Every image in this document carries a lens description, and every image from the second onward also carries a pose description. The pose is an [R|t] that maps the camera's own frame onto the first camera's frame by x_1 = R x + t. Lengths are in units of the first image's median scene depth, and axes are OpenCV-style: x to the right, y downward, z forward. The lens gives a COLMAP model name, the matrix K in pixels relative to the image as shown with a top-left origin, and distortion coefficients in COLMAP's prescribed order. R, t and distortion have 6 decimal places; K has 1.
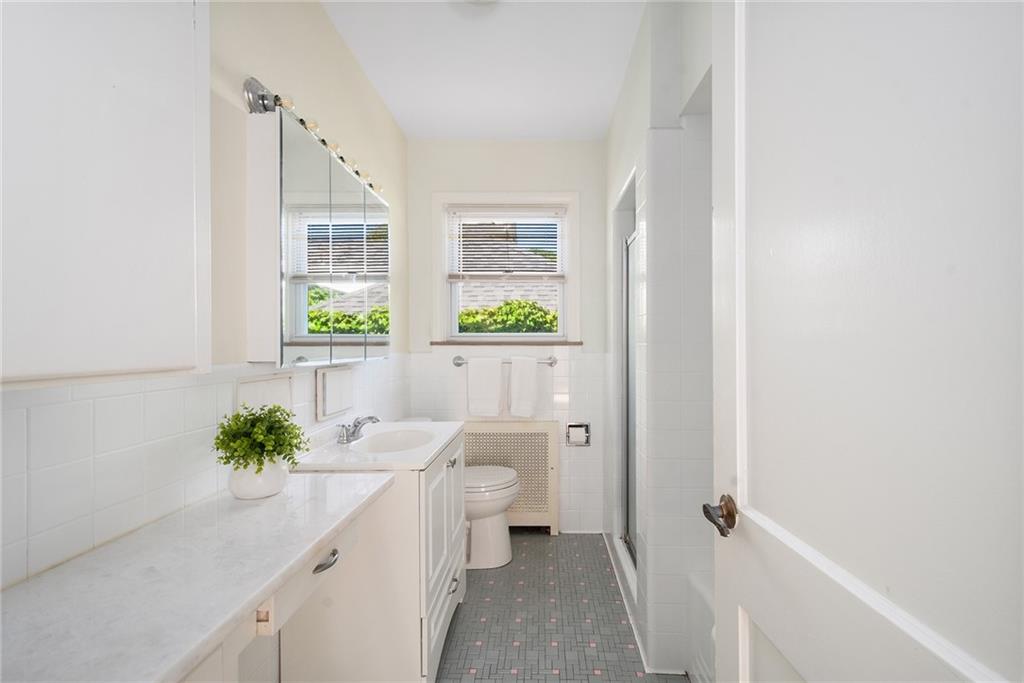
lens RADIAL K [[456.7, 0, 513.7], [0, 456.7, 343.5], [0, 0, 1]] dist [-0.003224, -0.001102]
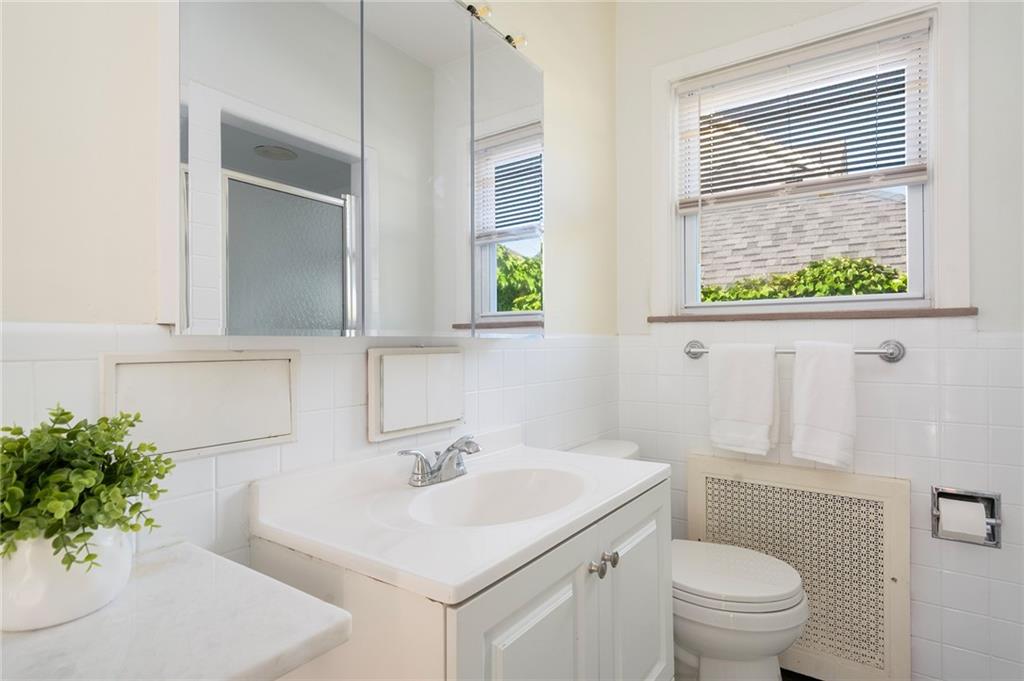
lens RADIAL K [[548.9, 0, 517.9], [0, 548.9, 336.6], [0, 0, 1]] dist [0.009062, 0.000634]
pose [[0.860264, -0.000455, -0.509848, 0.038335], [-0.001648, 0.999992, -0.003673, 0.024923], [0.509845, 0.004000, 0.860257, 0.290549]]
